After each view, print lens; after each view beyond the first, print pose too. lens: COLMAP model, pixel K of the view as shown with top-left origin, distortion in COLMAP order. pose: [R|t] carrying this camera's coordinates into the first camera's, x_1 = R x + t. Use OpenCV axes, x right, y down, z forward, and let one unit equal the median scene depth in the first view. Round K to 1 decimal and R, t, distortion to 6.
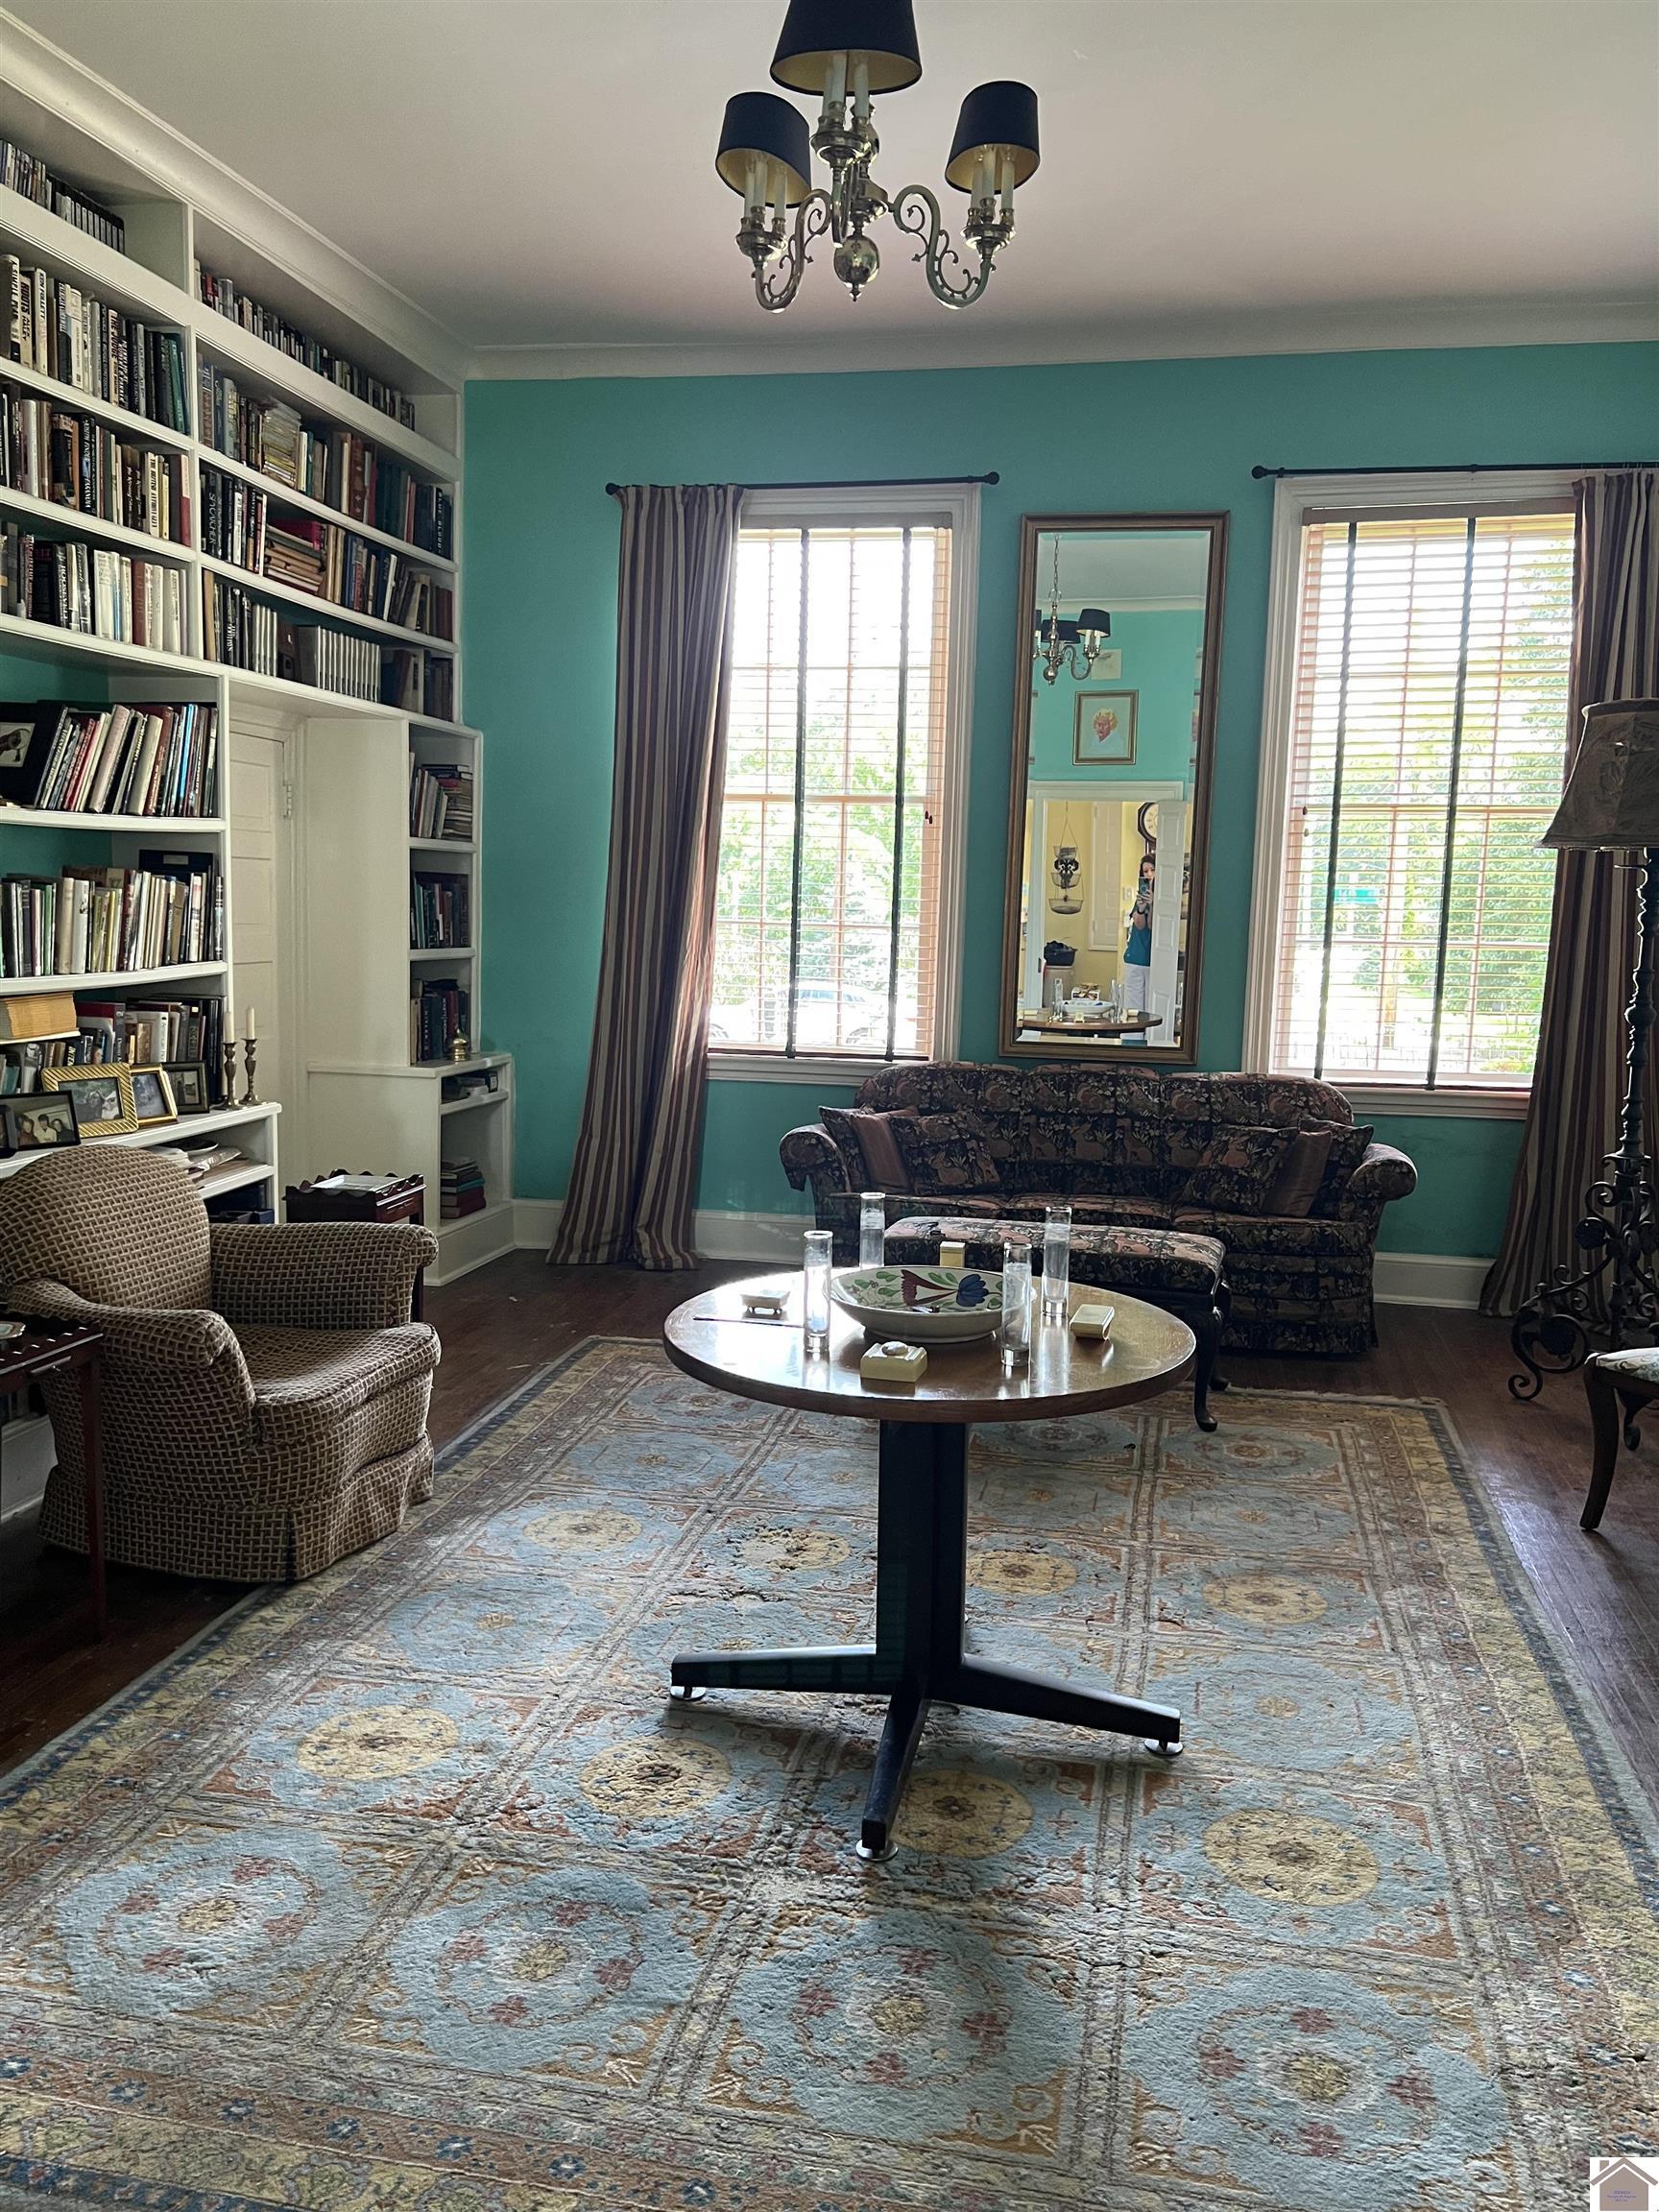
lens RADIAL K [[1679.5, 0, 829.5], [0, 1679.5, 1106.0], [0, 0, 1]] dist [0.049763, -0.058939]
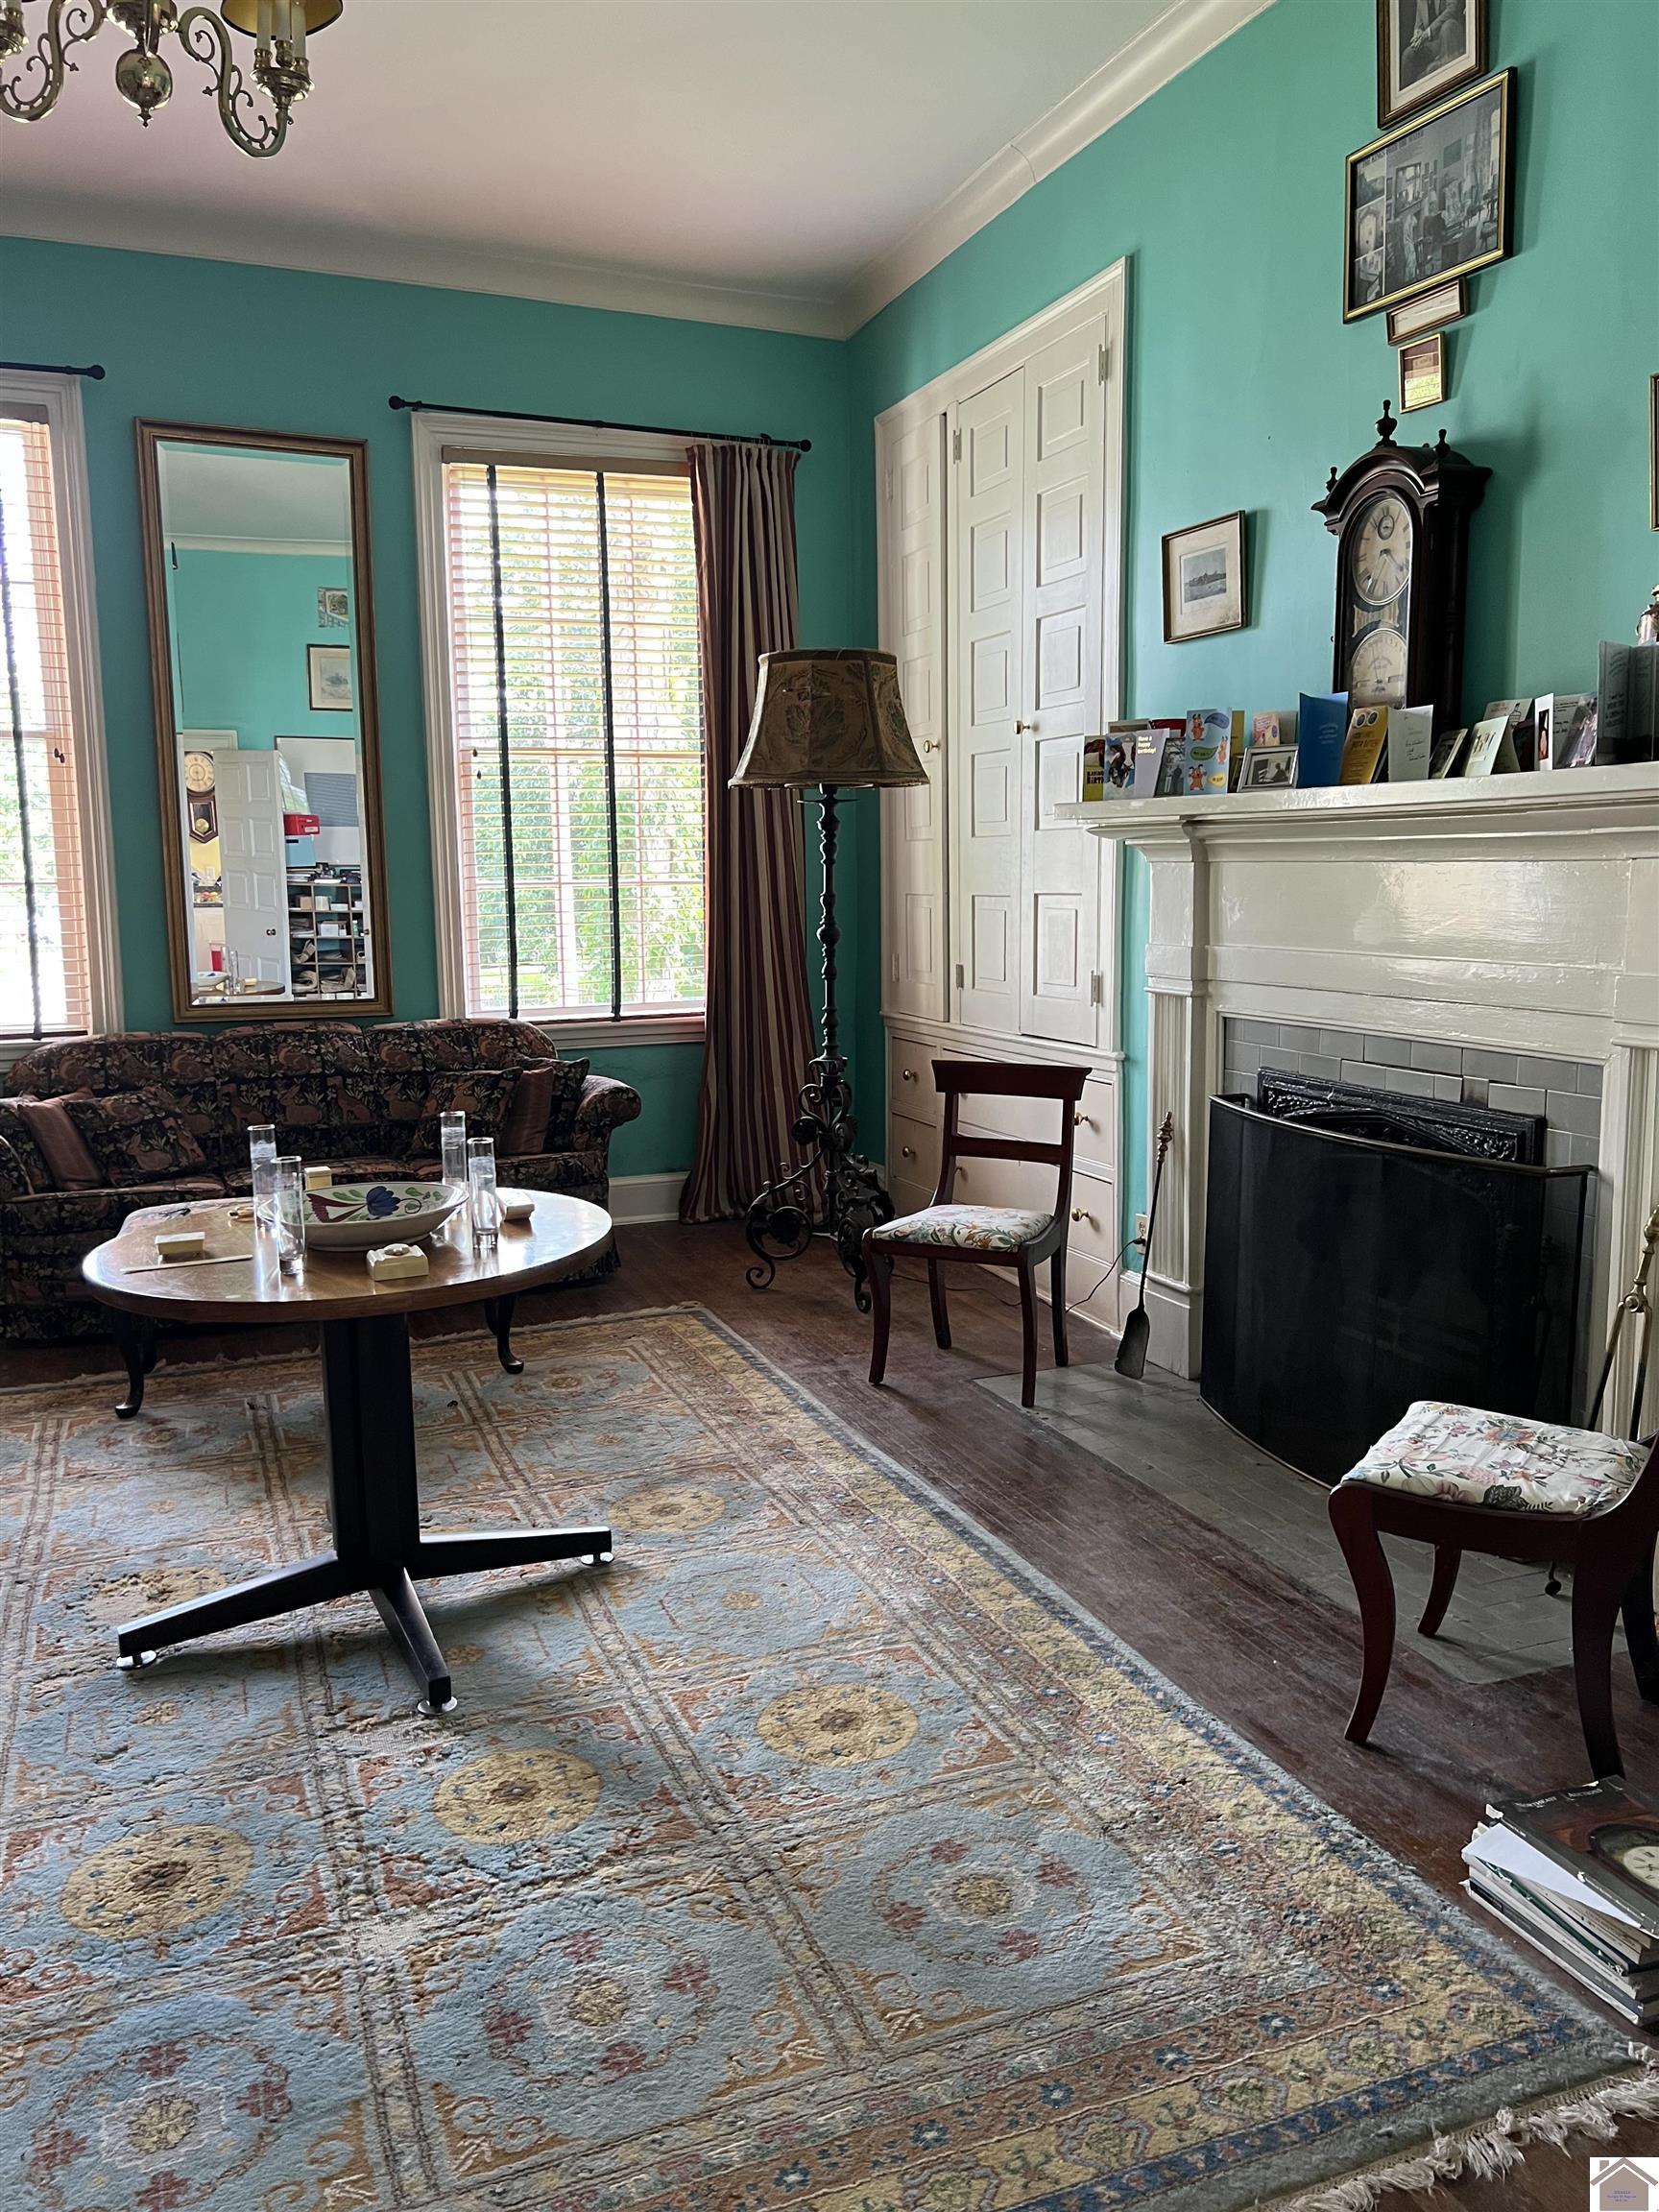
lens RADIAL K [[1666.6, 0, 827.0], [0, 1666.6, 1122.5], [0, 0, 1]] dist [0.034661, -0.049440]
pose [[0.826062, -0.116911, 0.551319, -0.147314], [0.098900, 0.993138, 0.062416, 0.002069], [-0.554833, 0.002966, 0.831956, 0.073141]]
